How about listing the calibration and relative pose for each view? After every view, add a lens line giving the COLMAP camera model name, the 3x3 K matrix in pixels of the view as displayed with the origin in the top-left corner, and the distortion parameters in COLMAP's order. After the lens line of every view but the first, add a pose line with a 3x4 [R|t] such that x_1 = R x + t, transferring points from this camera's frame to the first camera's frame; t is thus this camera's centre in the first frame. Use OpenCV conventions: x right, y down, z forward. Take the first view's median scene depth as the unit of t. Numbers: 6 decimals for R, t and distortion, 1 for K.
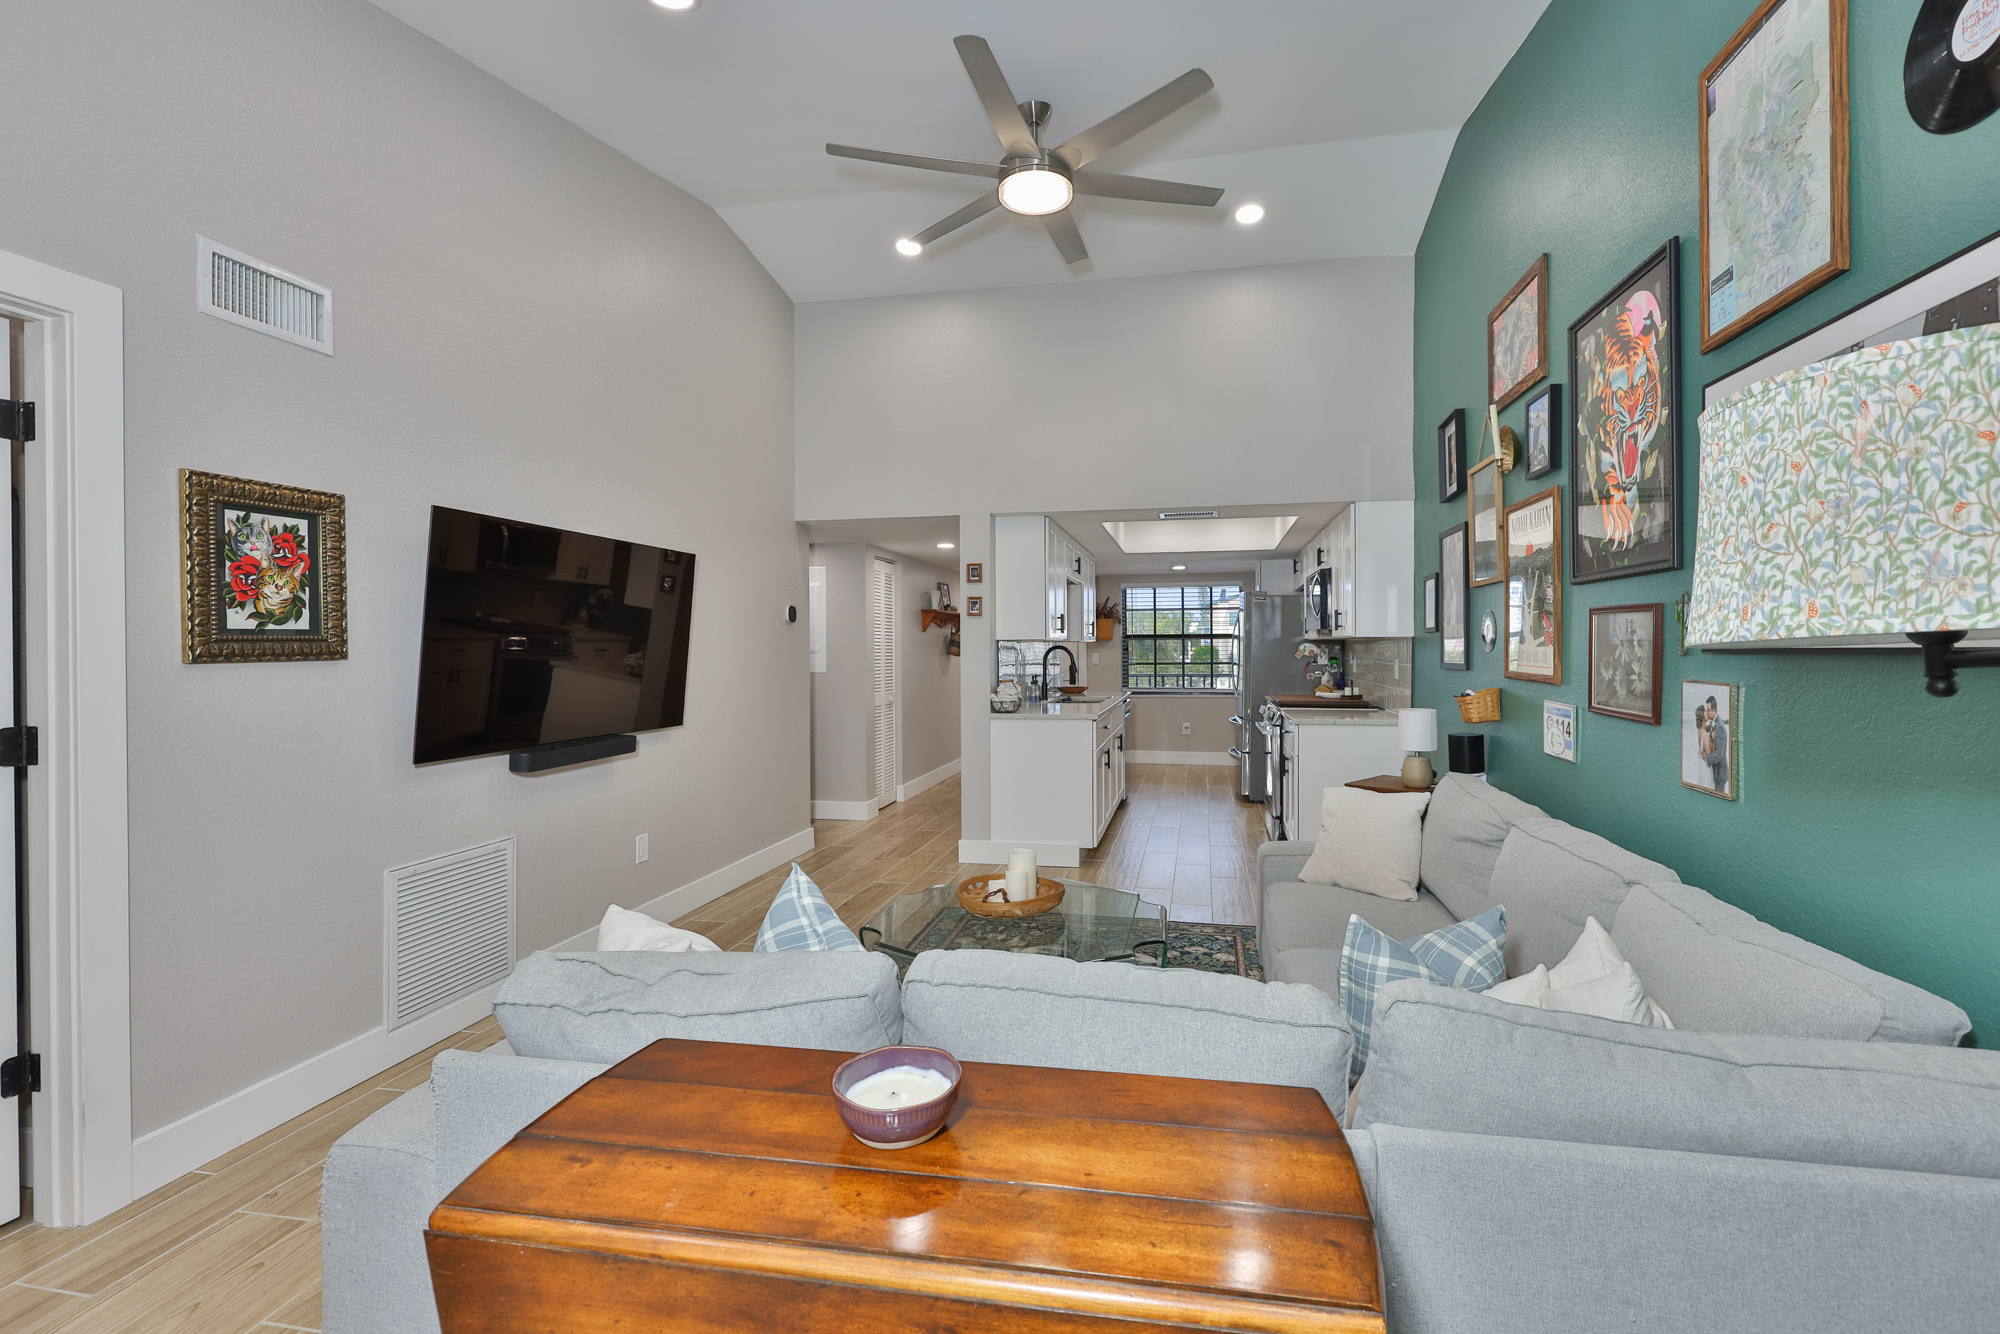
lens RADIAL K [[843.8, 0, 1037.2], [0, 843.8, 640.8], [0, 0, 1]] dist [-0.001017, 0.001277]
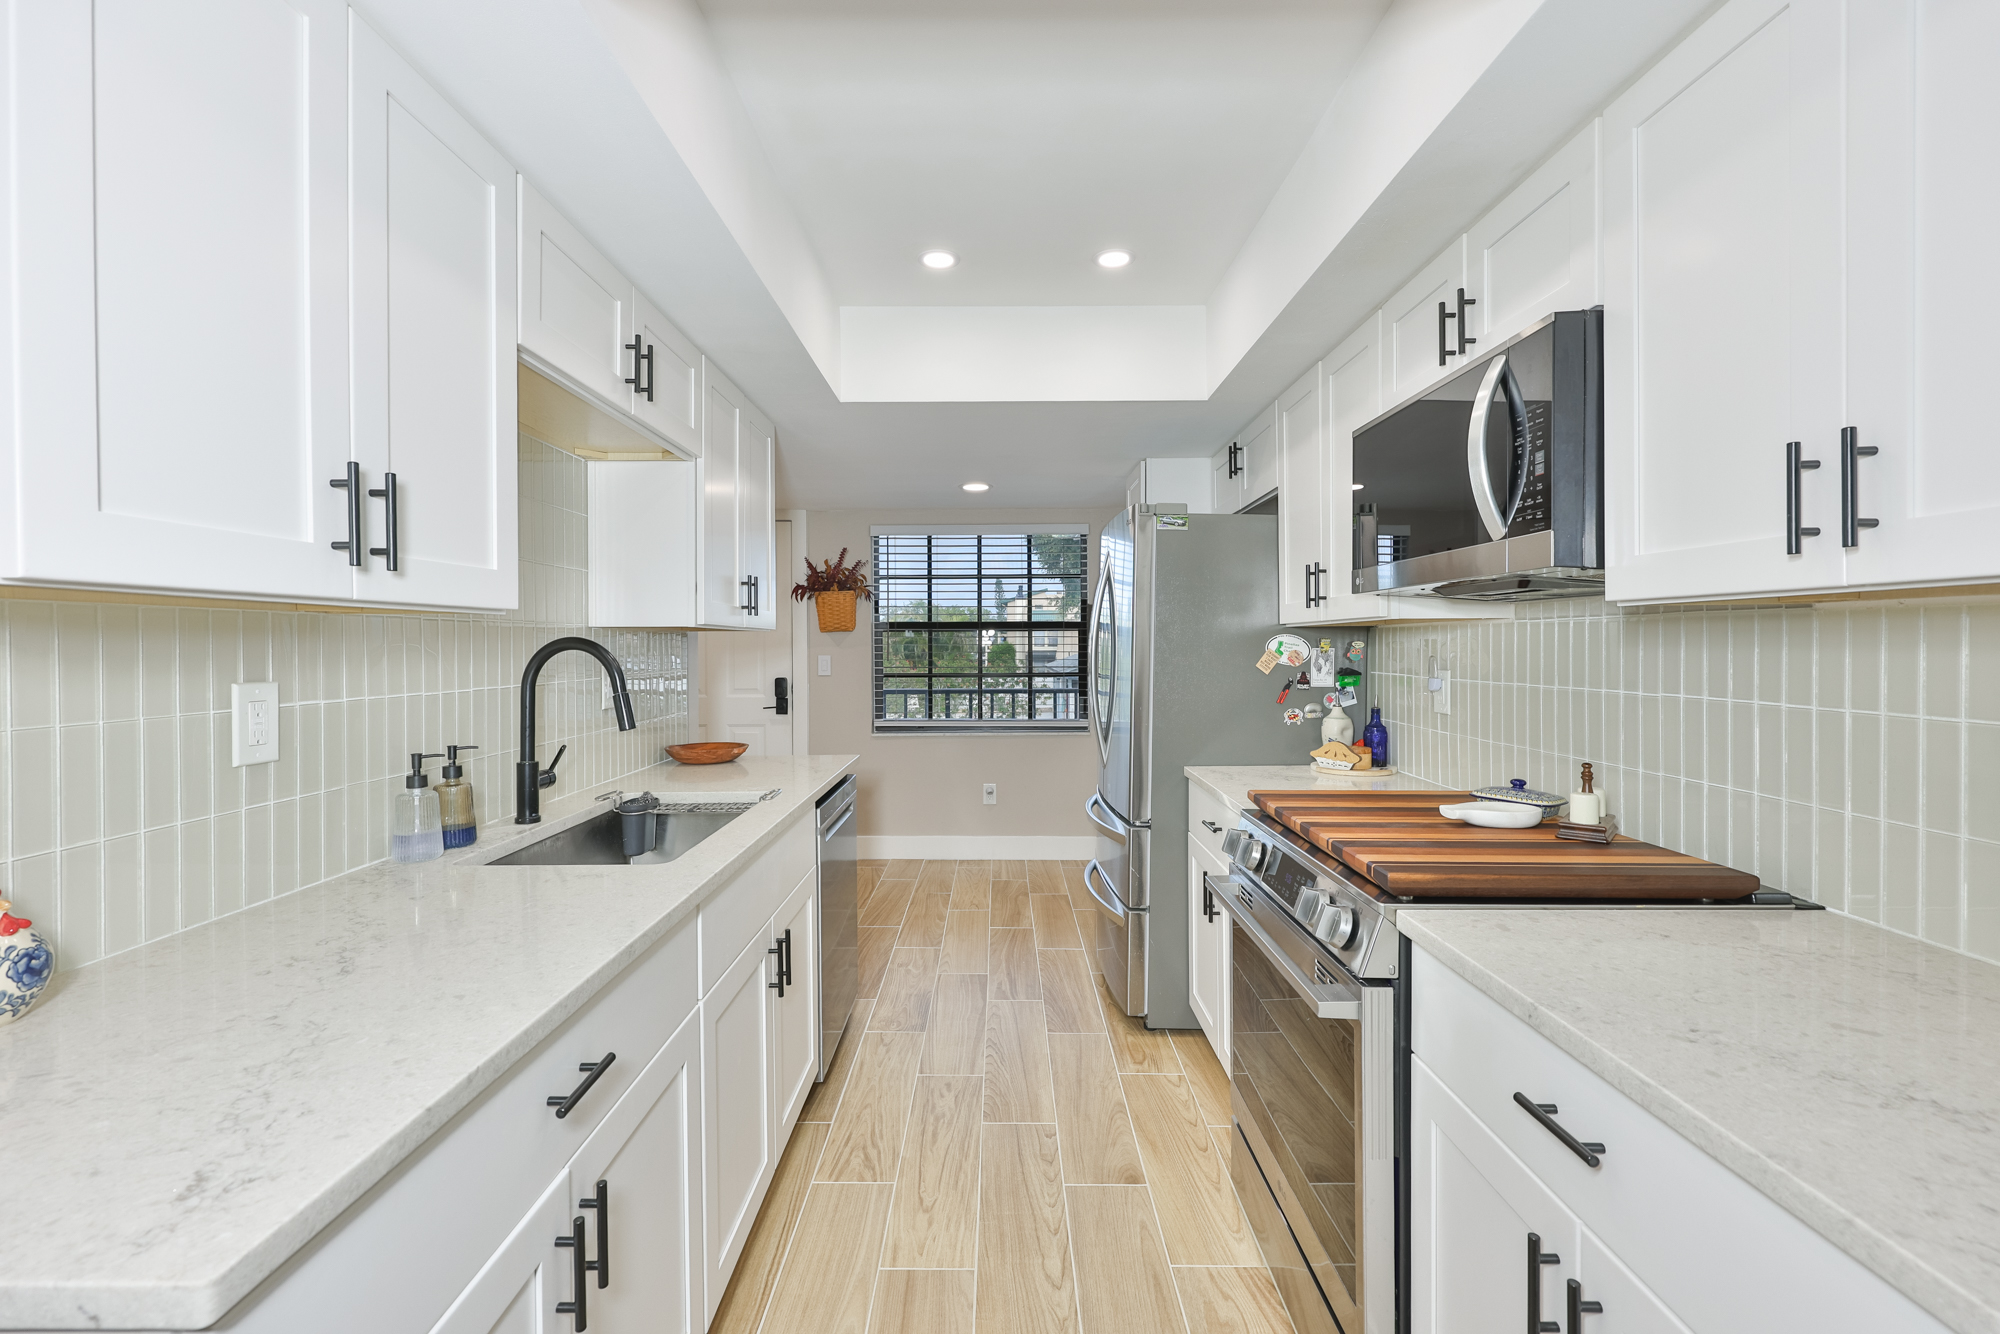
lens RADIAL K [[843.8, 0, 986.3], [0, 843.8, 647.4], [0, 0, 1]] dist [-0.001017, 0.001277]
pose [[0.984852, 0.000874, 0.173392, 0.255279], [-0.002640, 0.999947, 0.009954, 0.012207], [-0.173374, -0.010261, 0.984803, 1.470148]]
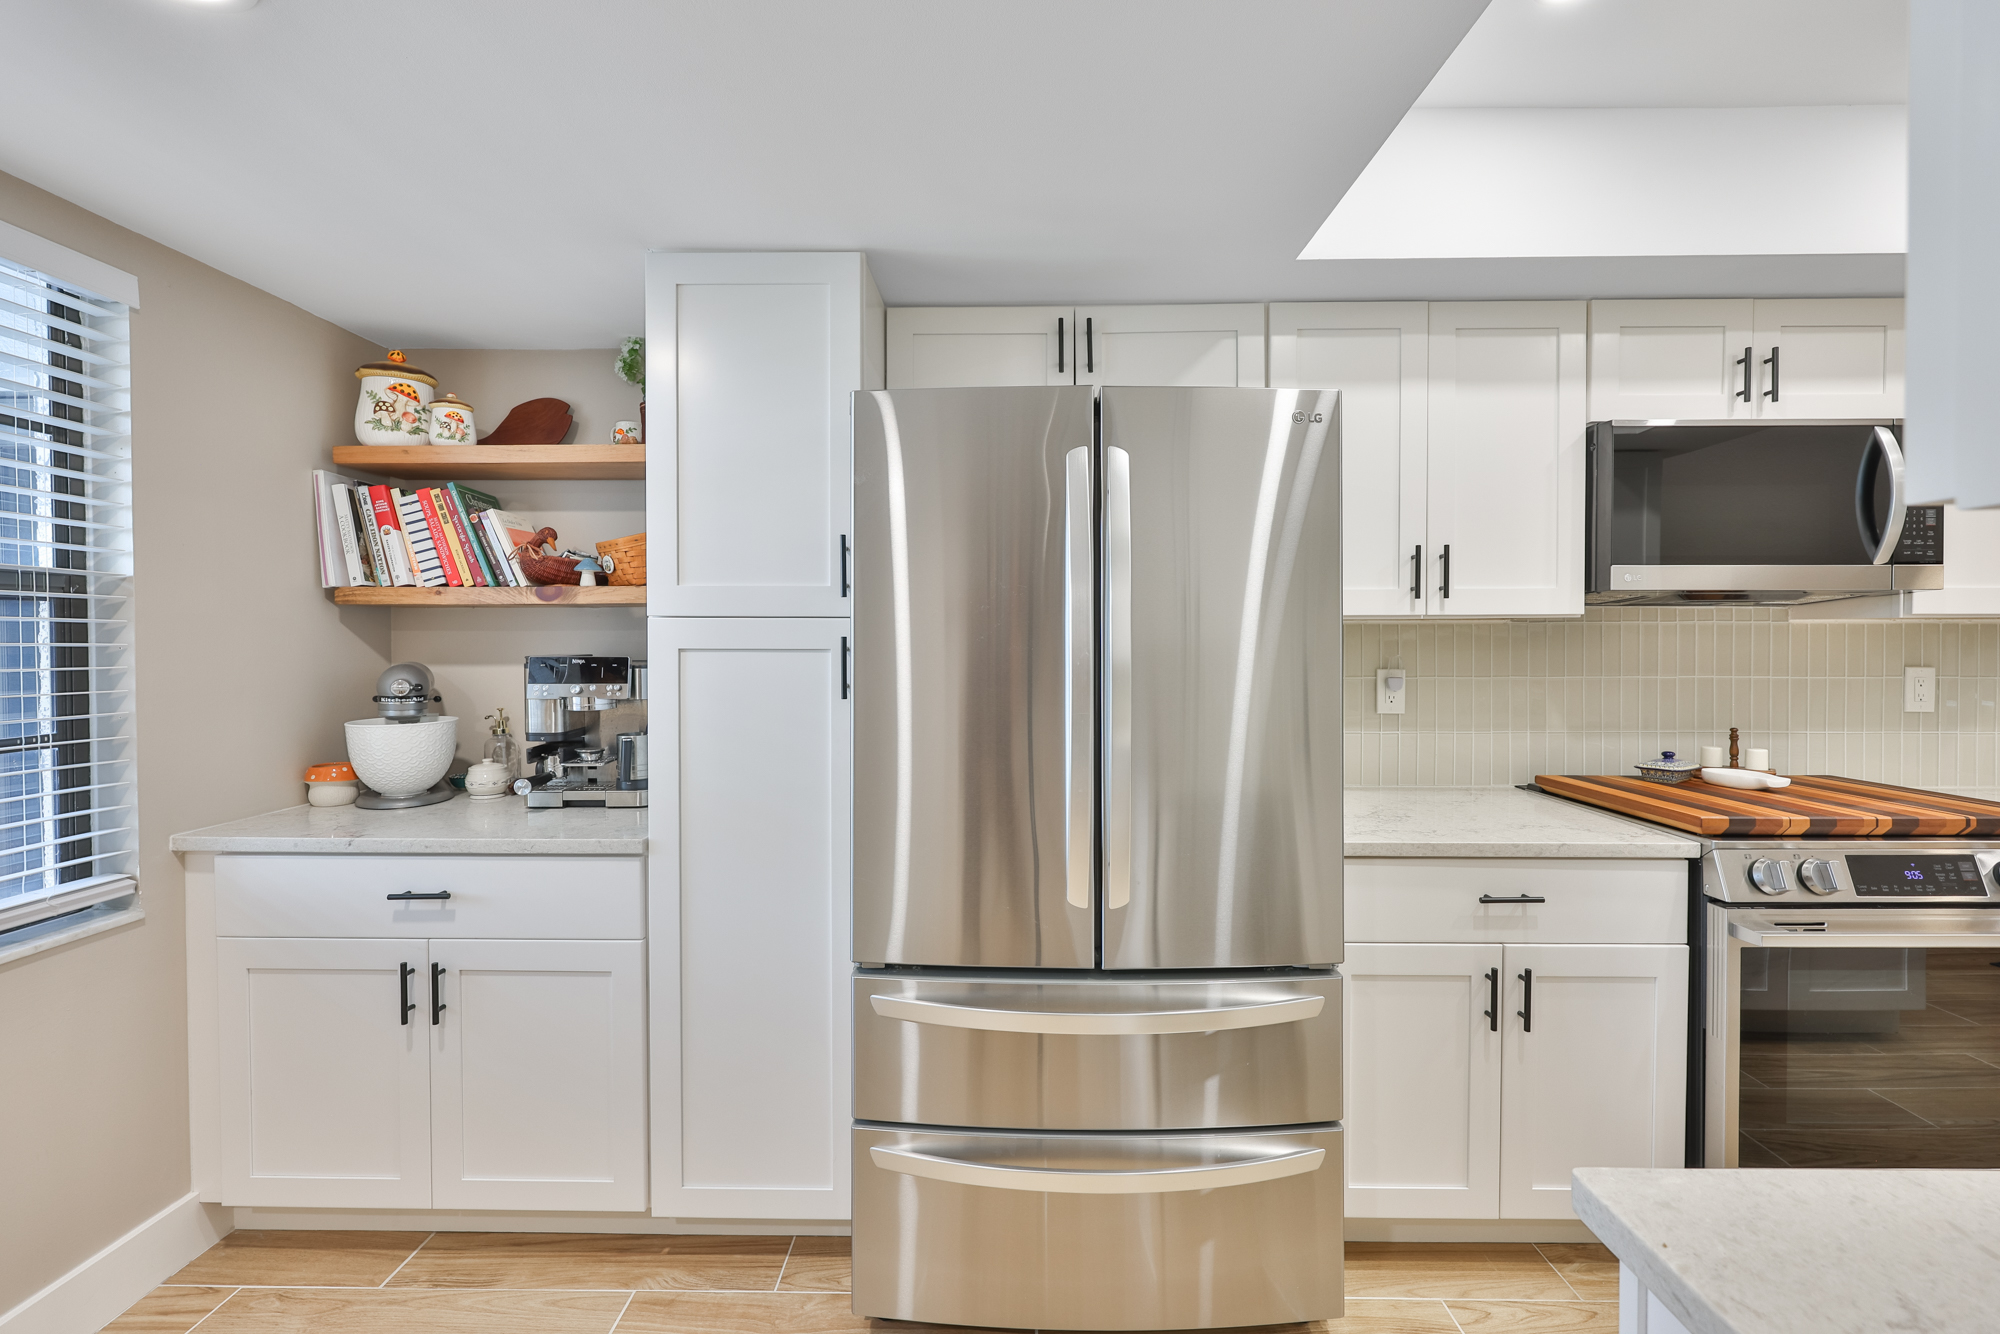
lens RADIAL K [[843.8, 0, 1035.7], [0, 843.8, 655.7], [0, 0, 1]] dist [-0.001017, 0.001277]
pose [[-0.169213, -0.012357, 0.985502, 0.099403], [-0.005928, 0.999916, 0.011520, 0.020712], [-0.985562, -0.003892, -0.169272, 2.652888]]
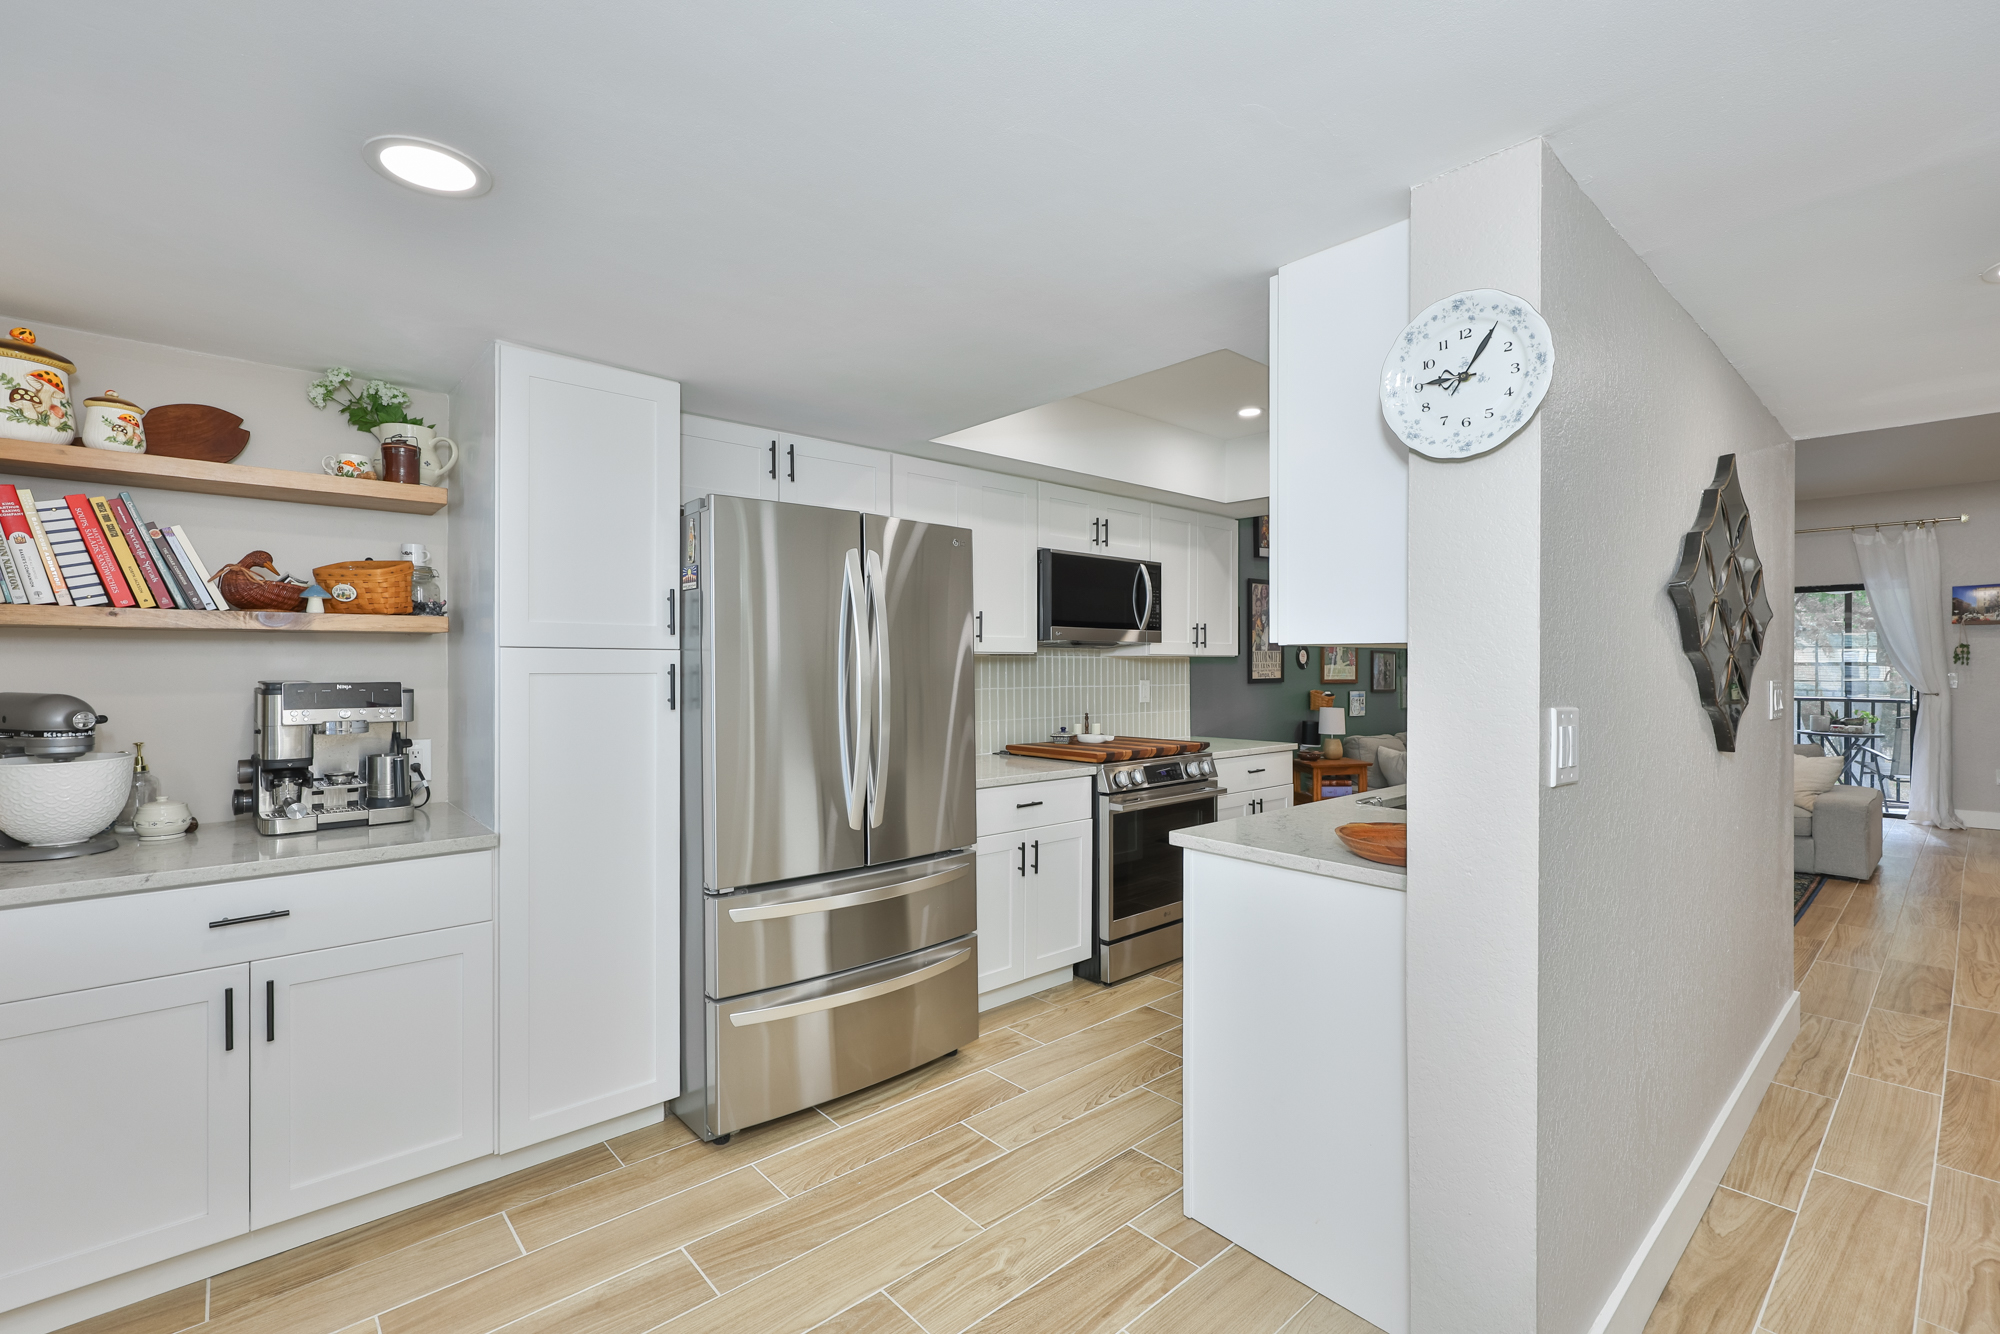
lens RADIAL K [[843.8, 0, 1007.6], [0, 843.8, 669.1], [0, 0, 1]] dist [-0.001017, 0.001277]
pose [[-0.784800, 0.002166, 0.619745, -0.038045], [-0.000723, 0.999990, -0.004410, 0.023001], [-0.619748, -0.003909, -0.784791, 3.098181]]
